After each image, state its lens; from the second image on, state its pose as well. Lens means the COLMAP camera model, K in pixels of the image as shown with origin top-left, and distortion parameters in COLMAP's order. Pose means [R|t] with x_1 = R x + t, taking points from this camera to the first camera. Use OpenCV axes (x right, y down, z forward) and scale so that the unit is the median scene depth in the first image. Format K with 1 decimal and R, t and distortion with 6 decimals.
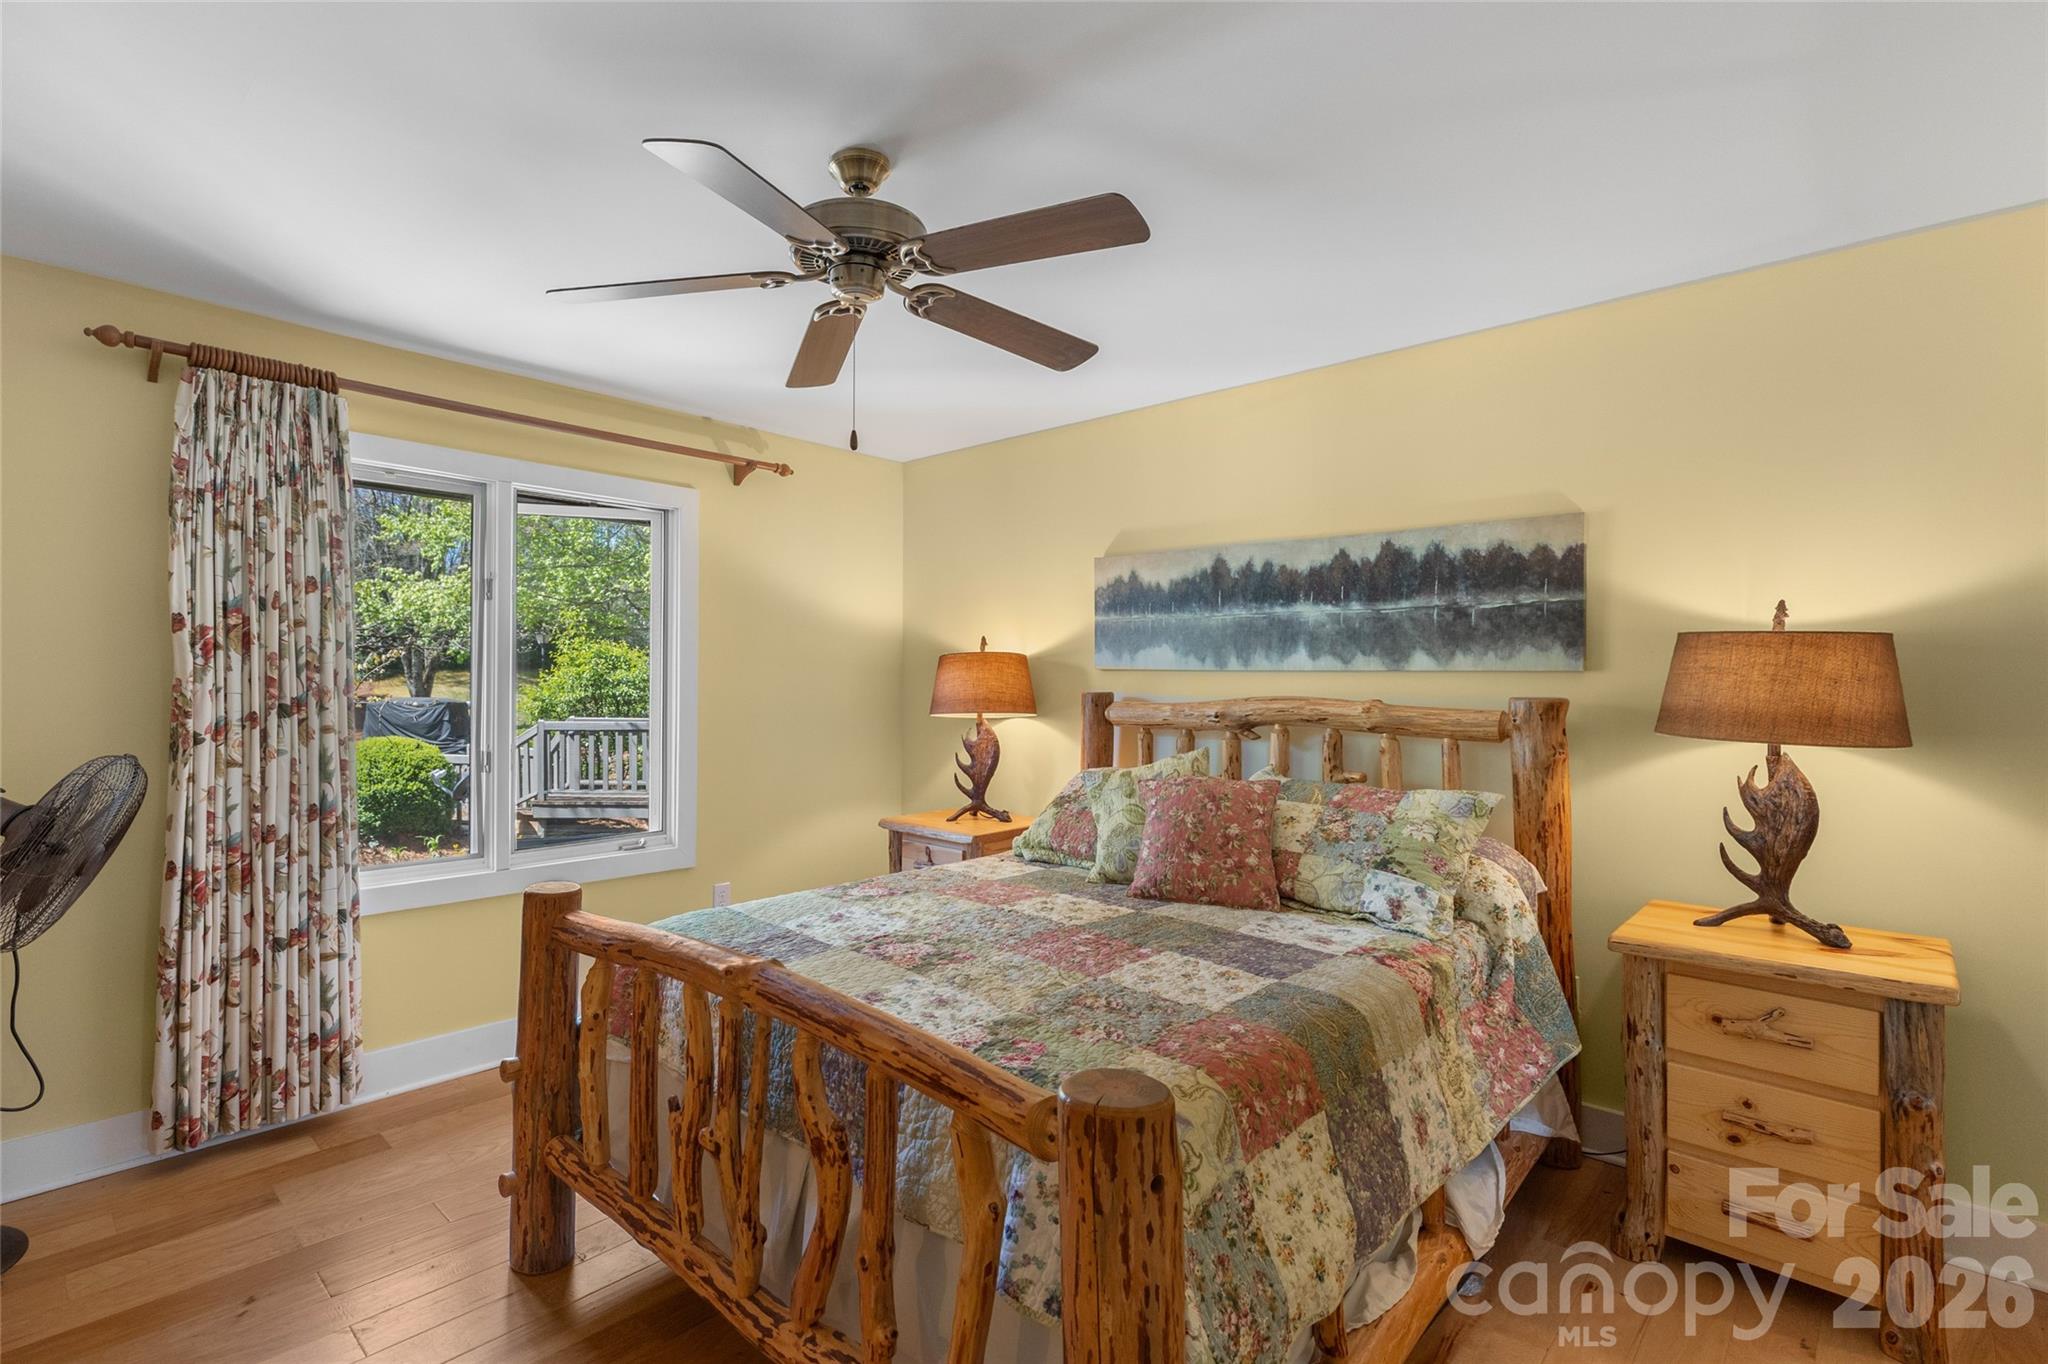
lens RADIAL K [[933.3, 0, 964.1], [0, 933.3, 671.9], [0, 0, 1]] dist [0.011825, -0.001061]
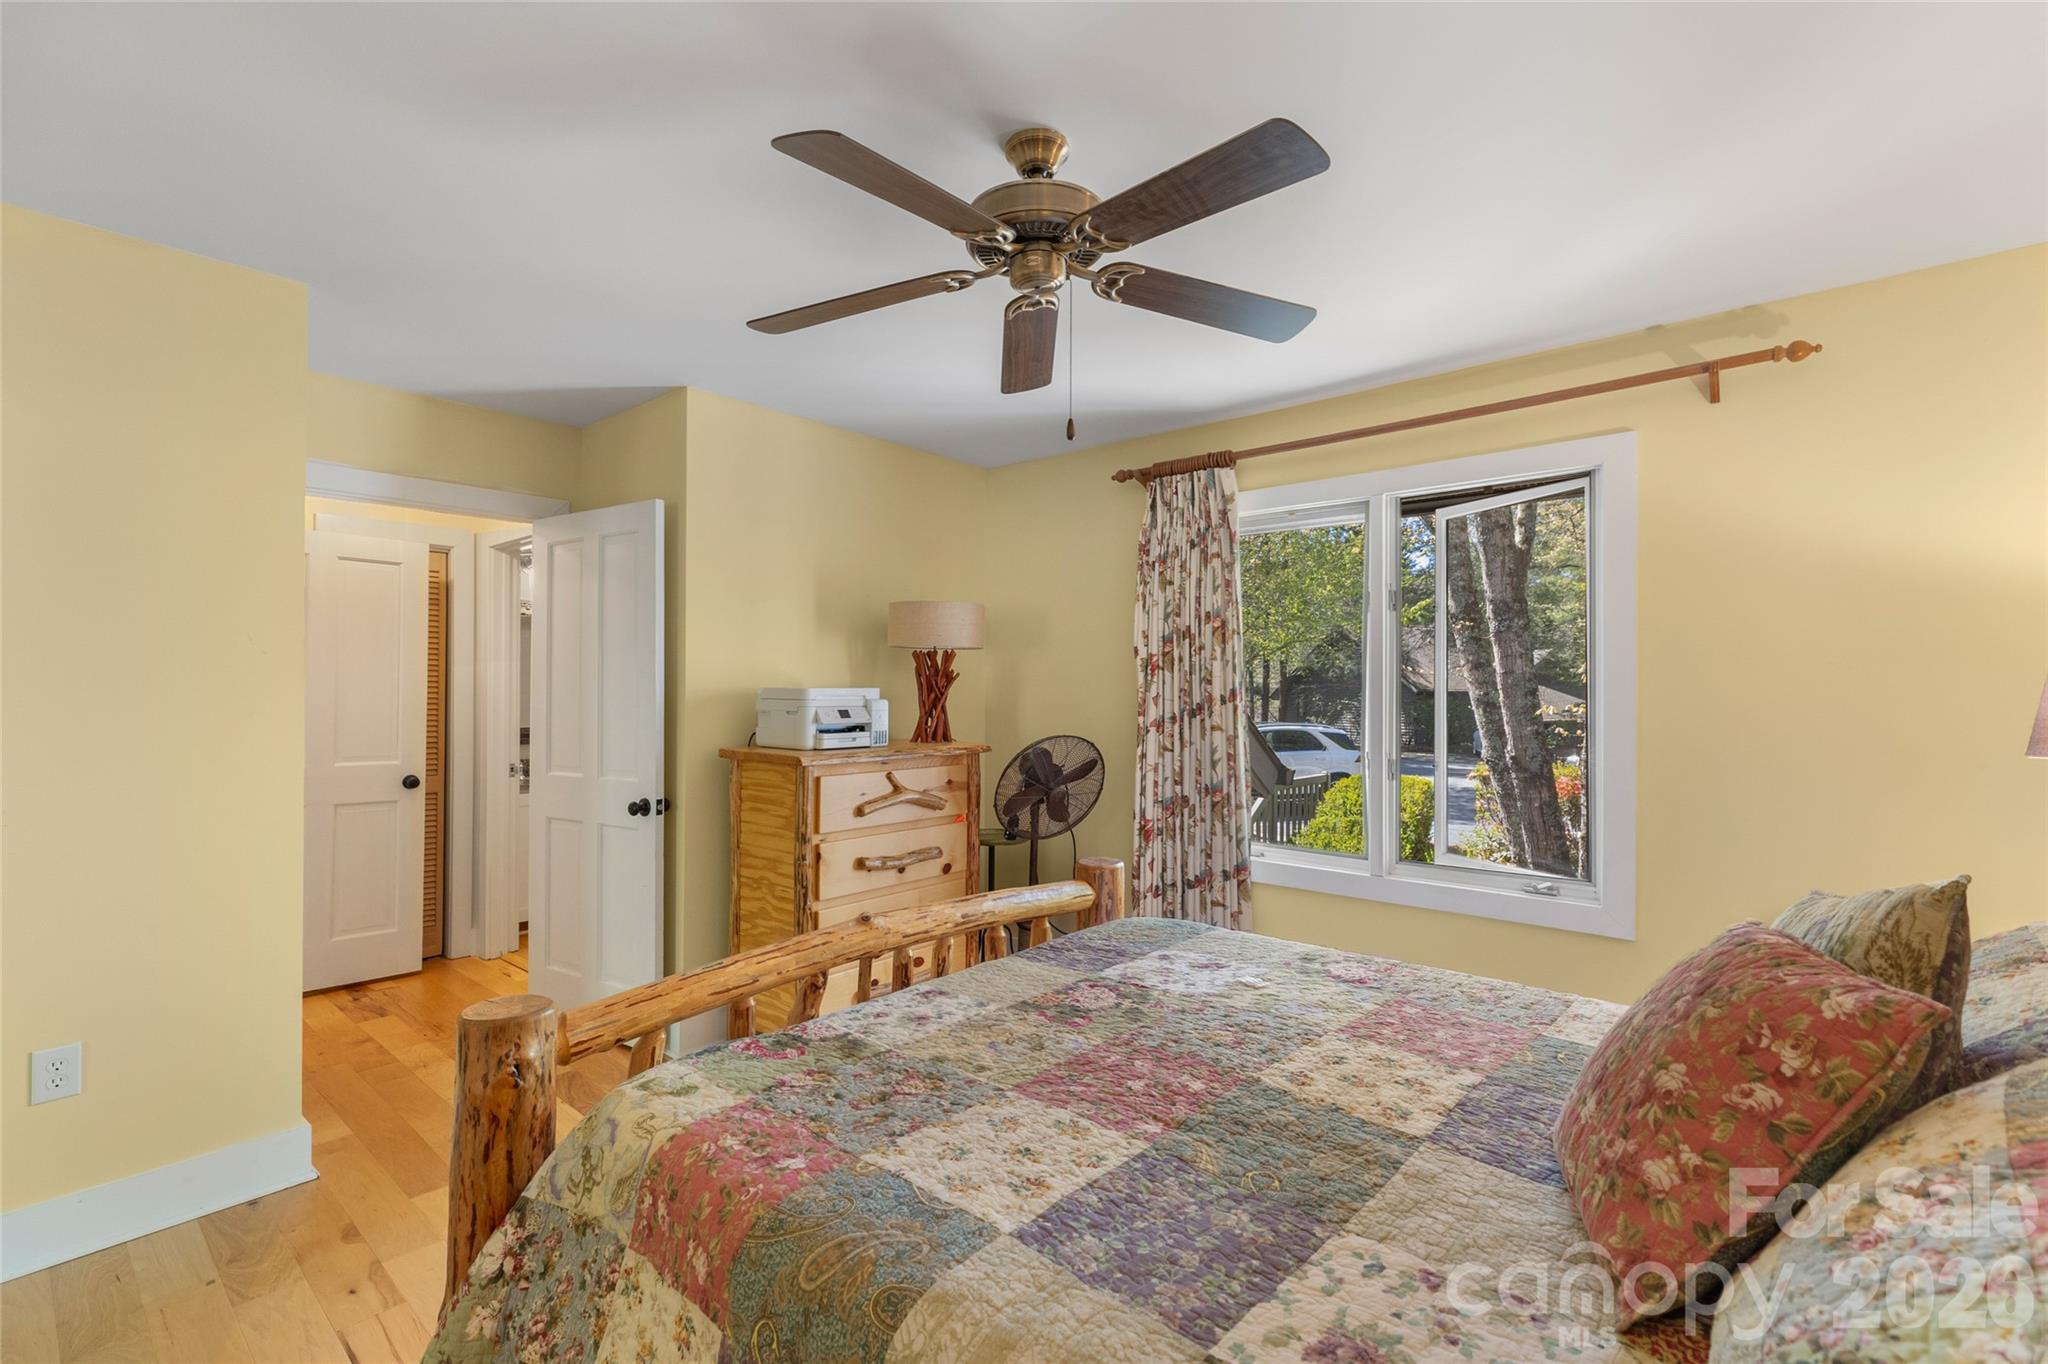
lens RADIAL K [[933.3, 0, 1019.4], [0, 933.3, 681.7], [0, 0, 1]] dist [0.011825, -0.001061]
pose [[0.049500, -0.014854, -0.998664, 0.751147], [0.009854, 0.999848, -0.014383, 0.016046], [0.998726, -0.009129, 0.049639, 0.836174]]
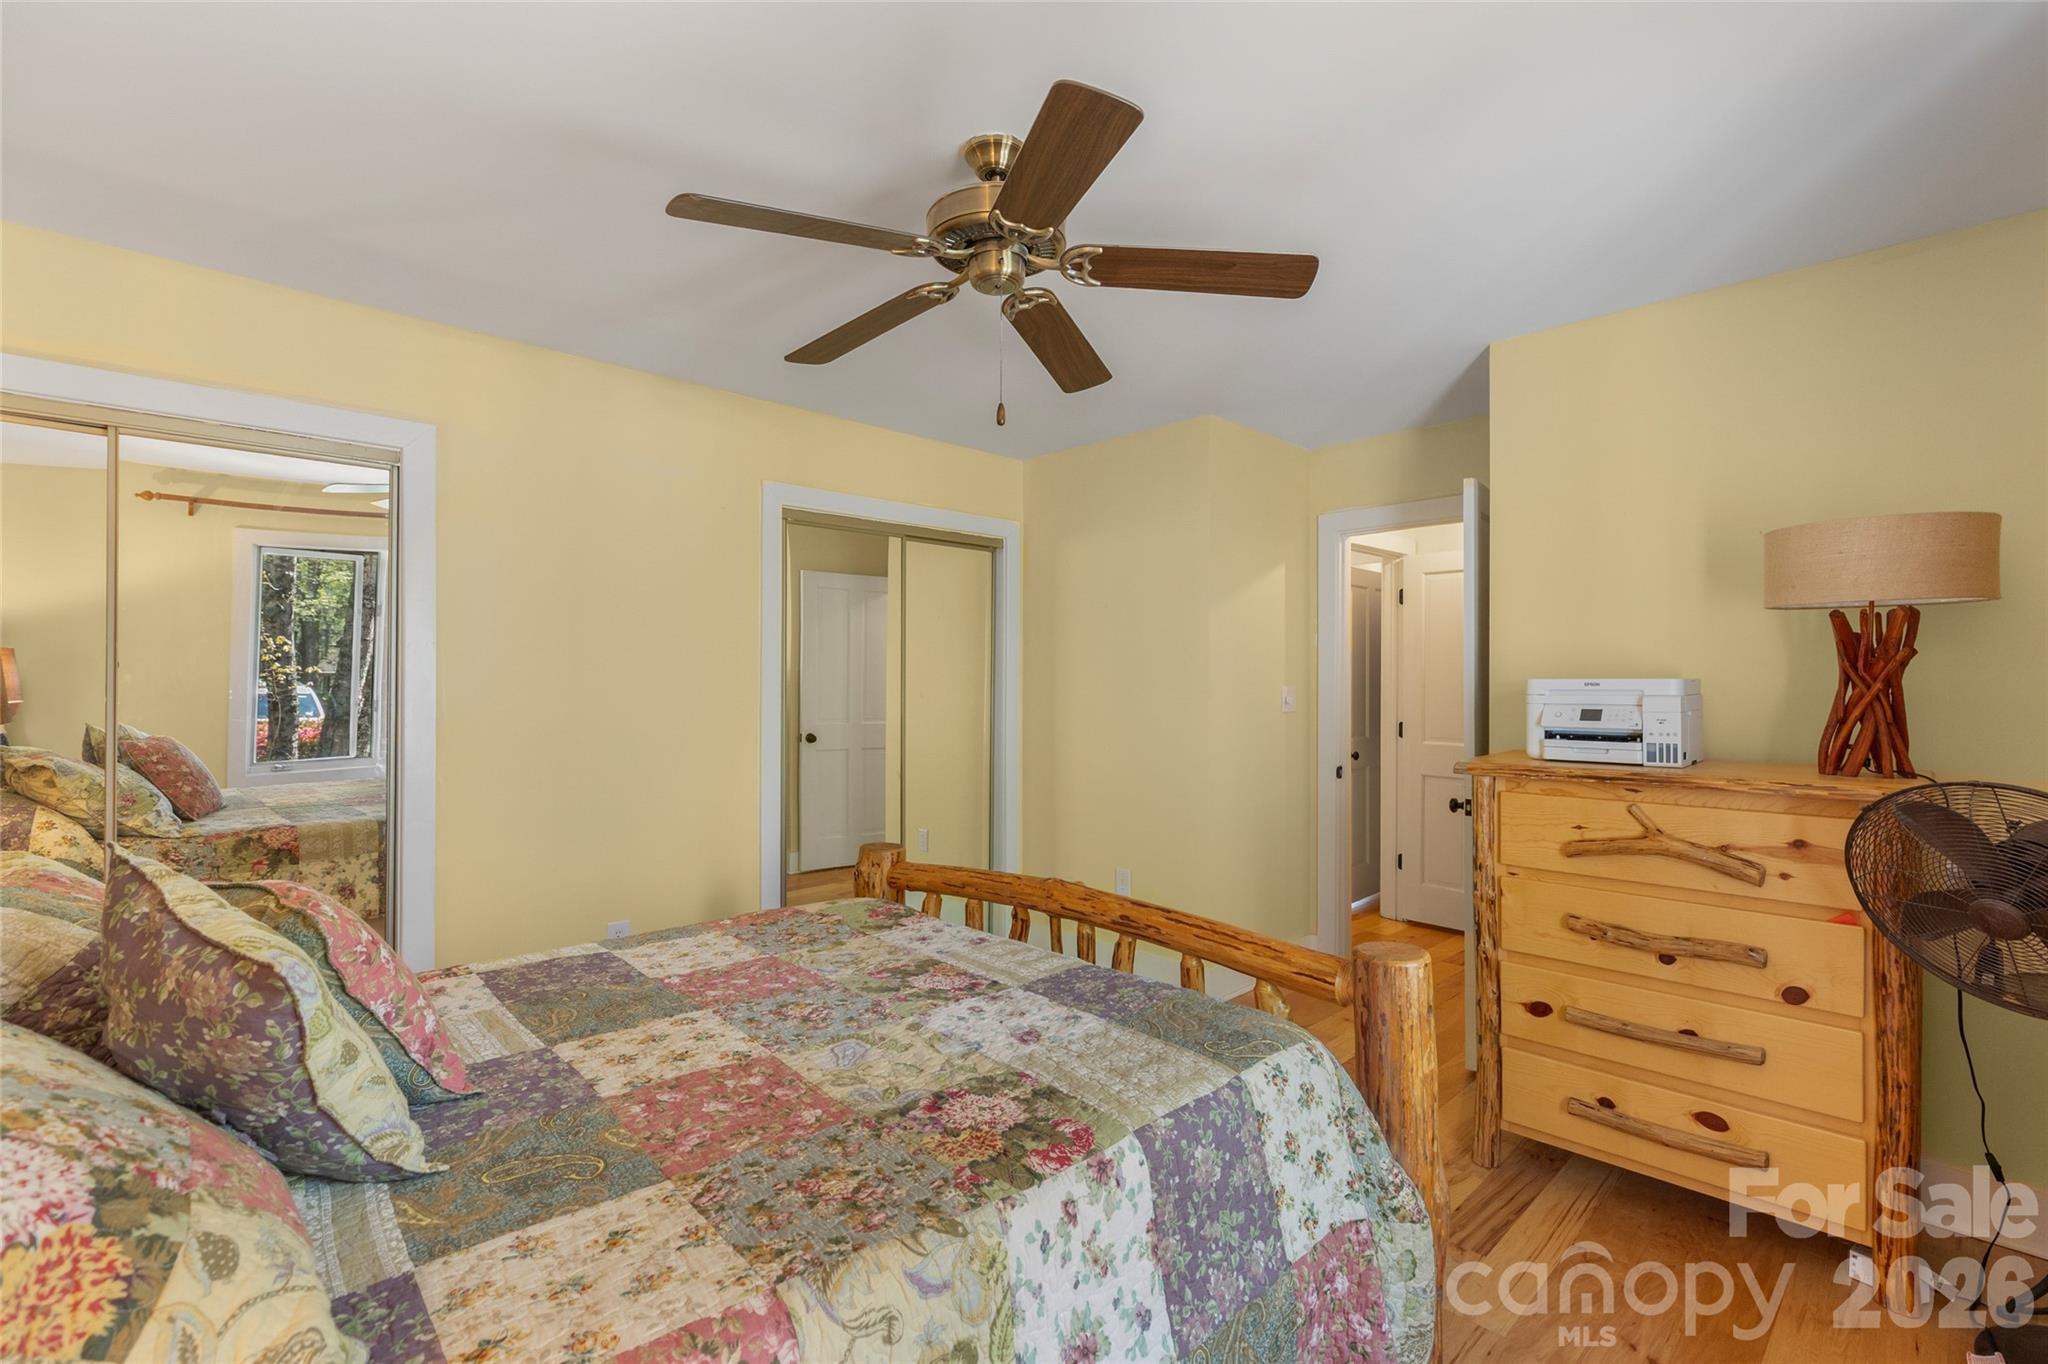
lens RADIAL K [[933.3, 0, 1017.6], [0, 933.3, 688.5], [0, 0, 1]] dist [0.011825, -0.001061]
pose [[-0.998446, -0.002907, 0.055657, -0.172311], [-0.003329, 0.999966, -0.007508, 0.023660], [-0.055633, -0.007681, -0.998422, 1.765309]]
